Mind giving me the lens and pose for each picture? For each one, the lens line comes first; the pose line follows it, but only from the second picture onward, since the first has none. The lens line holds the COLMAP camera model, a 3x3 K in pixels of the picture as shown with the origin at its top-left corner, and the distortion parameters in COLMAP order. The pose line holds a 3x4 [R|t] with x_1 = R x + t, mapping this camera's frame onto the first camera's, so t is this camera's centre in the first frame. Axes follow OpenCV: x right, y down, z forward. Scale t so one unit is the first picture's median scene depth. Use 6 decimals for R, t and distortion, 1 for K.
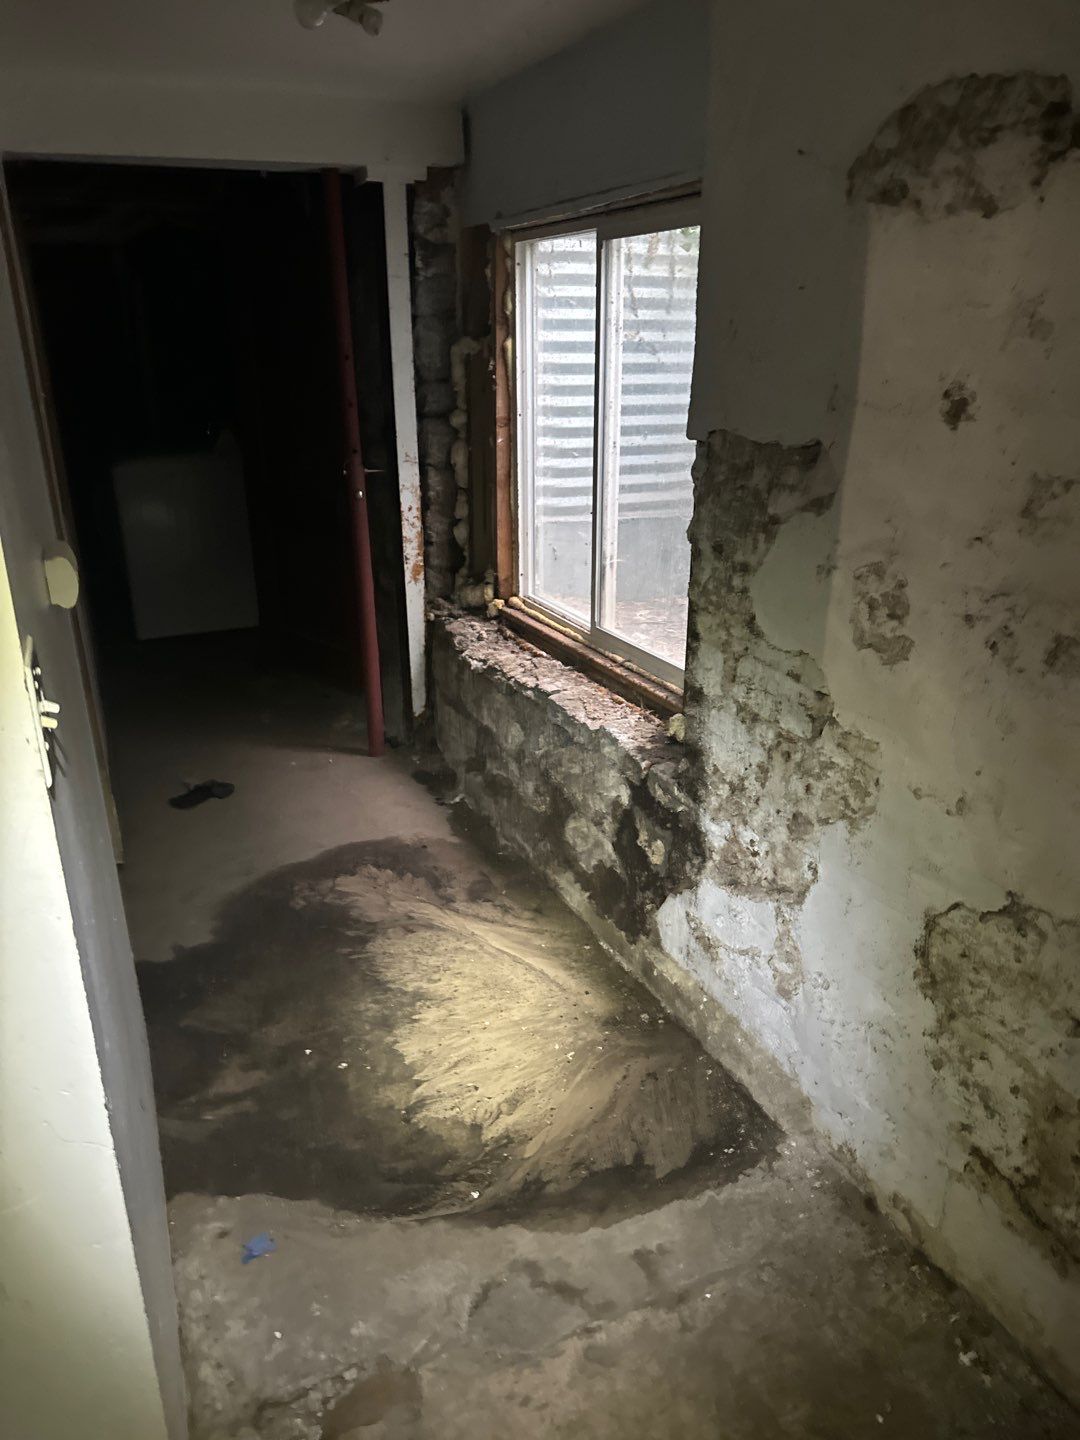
lens RADIAL K [[1001.5, 0, 538.0], [0, 1001.5, 717.9], [0, 0, 1]] dist [-0.004713, -0.015567]
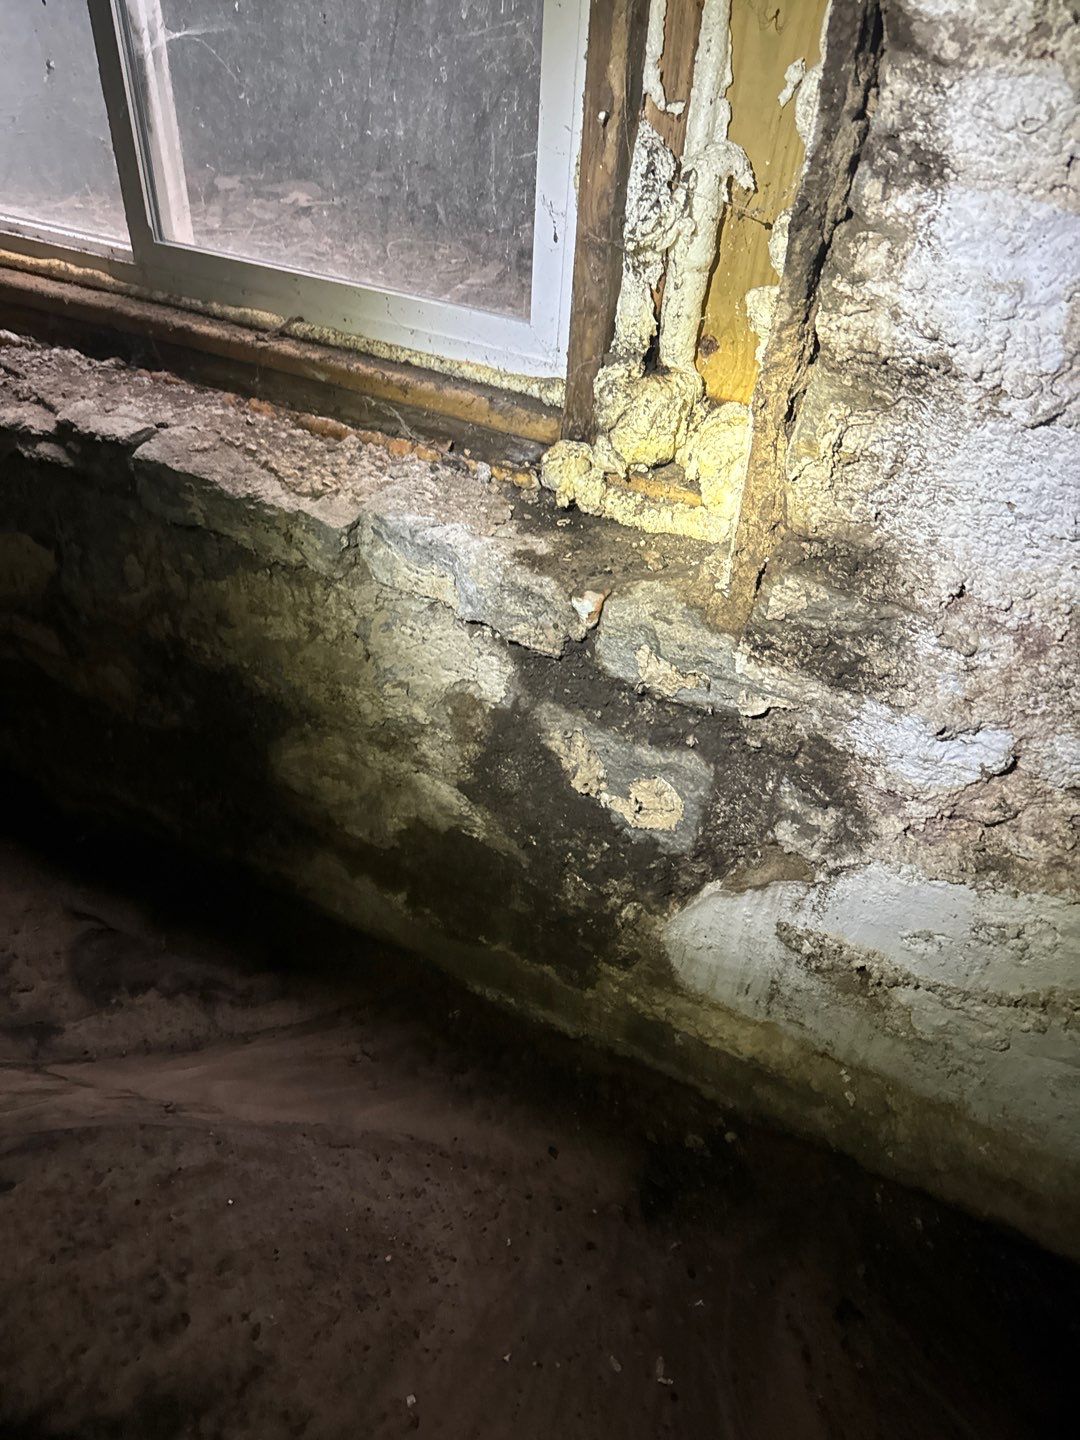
lens RADIAL K [[1001.5, 0, 542.9], [0, 1001.5, 721.1], [0, 0, 1]] dist [-0.004713, -0.015567]
pose [[0.784985, -0.346421, 0.513606, -0.094191], [0.153995, 0.912135, 0.379861, -0.047826], [-0.600070, -0.219092, 0.769360, 0.608535]]
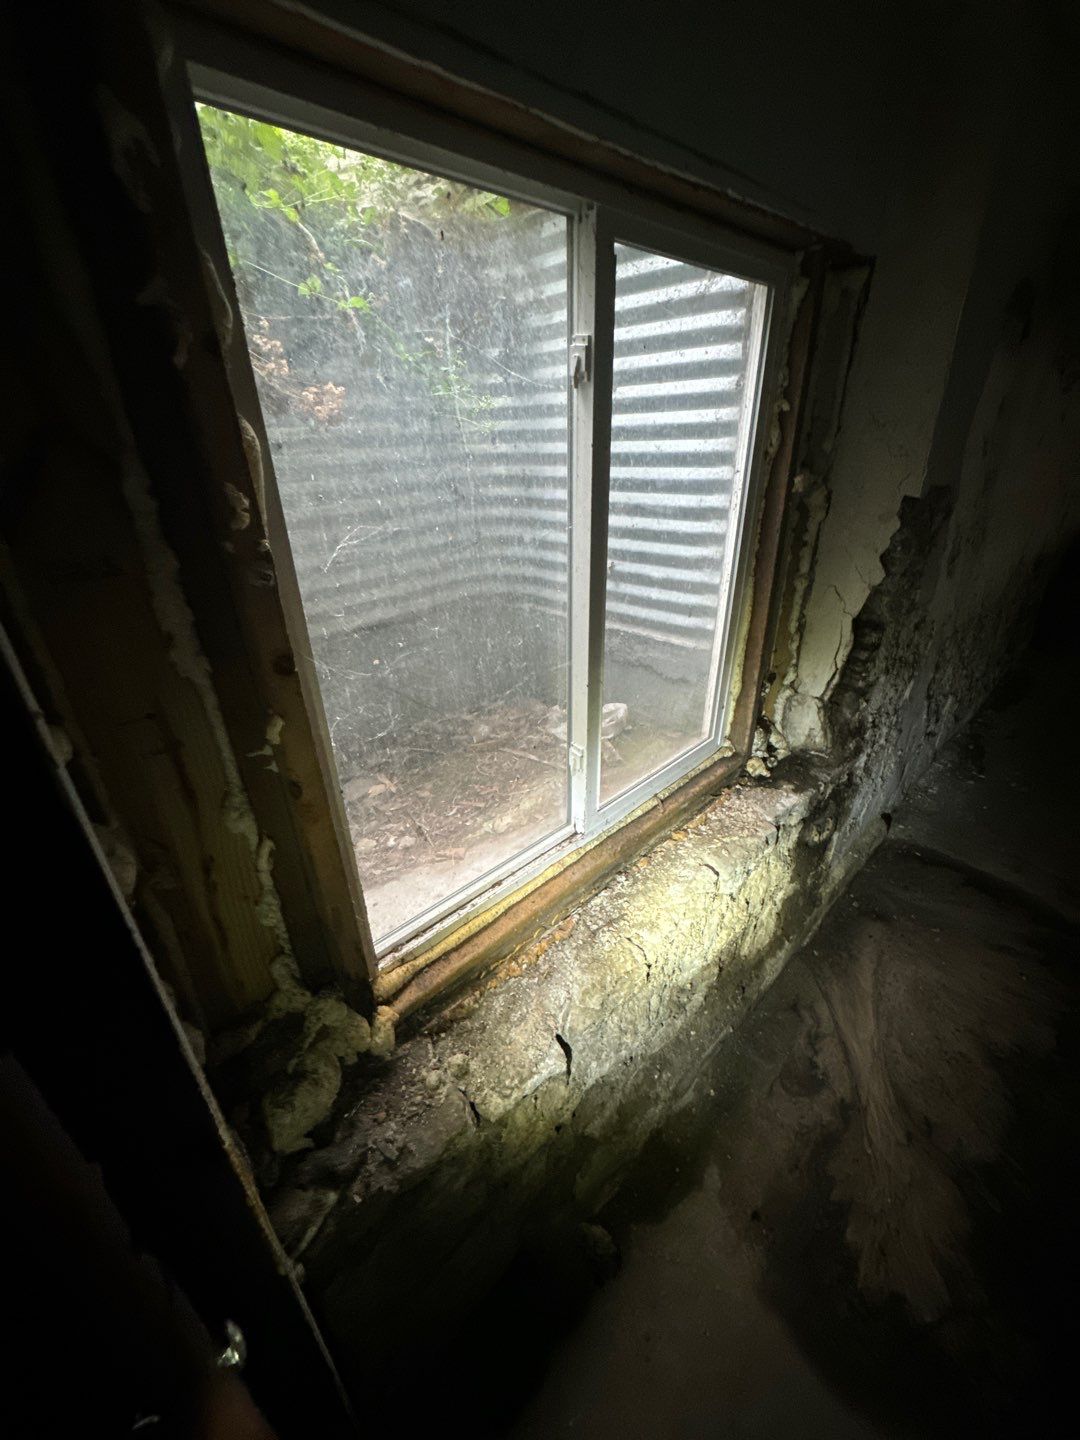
lens RADIAL K [[571.0, 0, 544.2], [0, 571.0, 717.6], [0, 0, 1]] dist [-0.000484, -0.000495]
pose [[-0.320365, -0.410472, 0.853744, -0.283055], [0.355222, 0.783427, 0.509960, -0.408179], [-0.878171, 0.466642, -0.105174, 1.122235]]
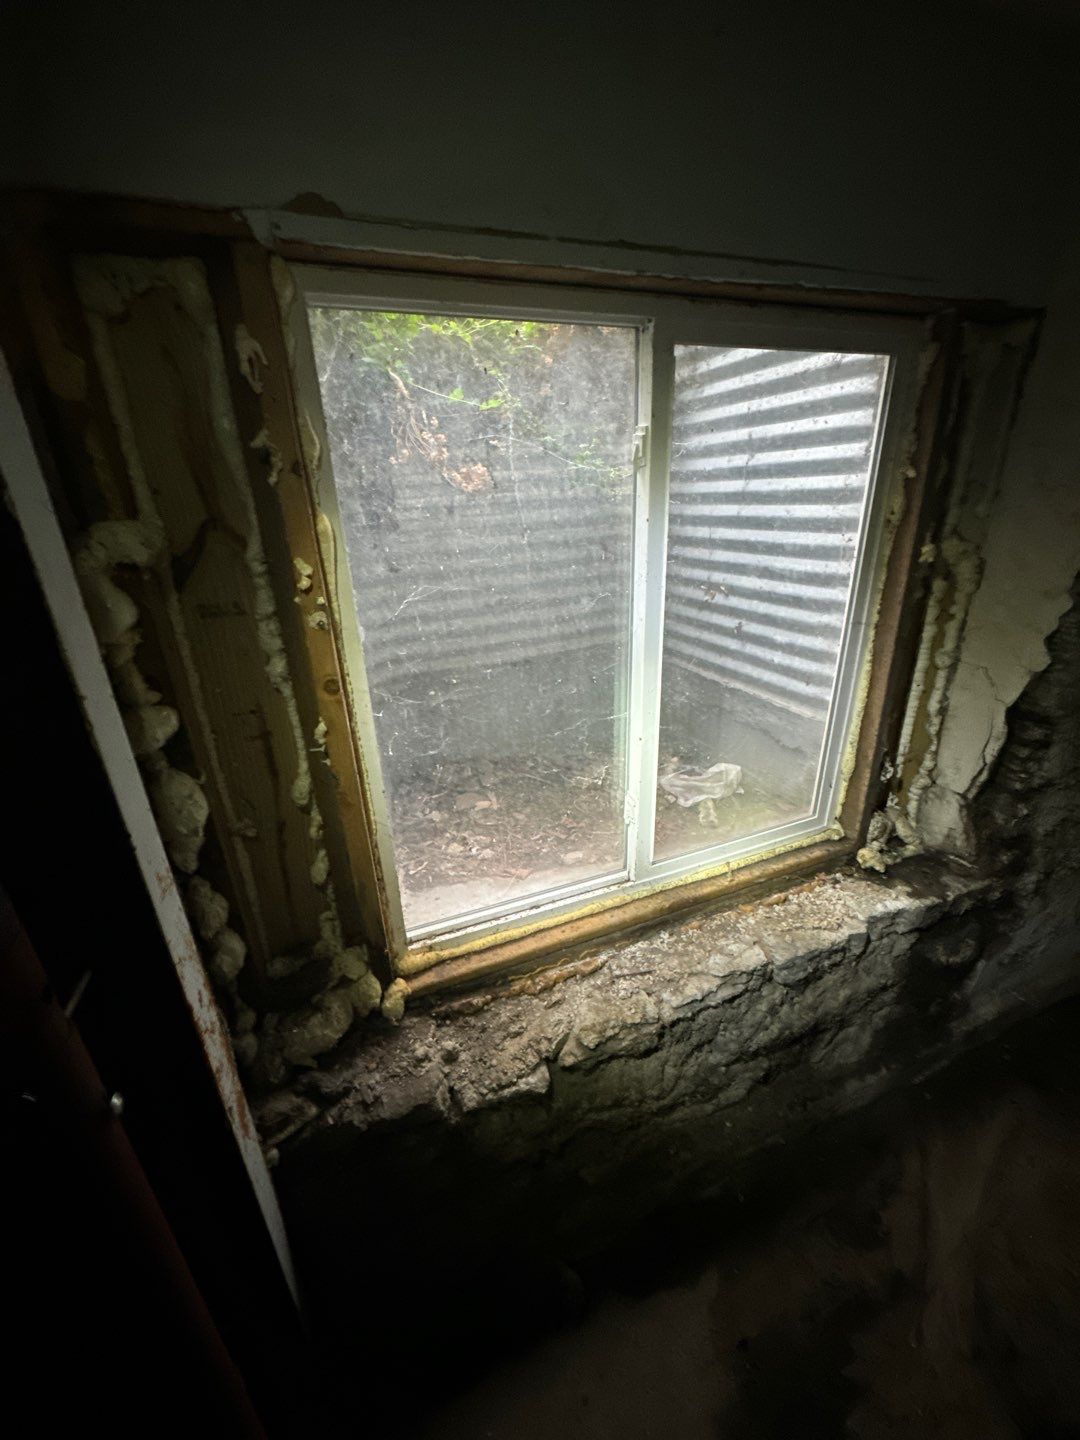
lens RADIAL K [[571.0, 0, 545.5], [0, 571.0, 719.5], [0, 0, 1]] dist [-0.000484, -0.000495]
pose [[0.064233, -0.368551, 0.927386, -0.331527], [0.386196, 0.866076, 0.317436, -0.383342], [-0.920178, 0.337763, 0.197963, 1.018926]]
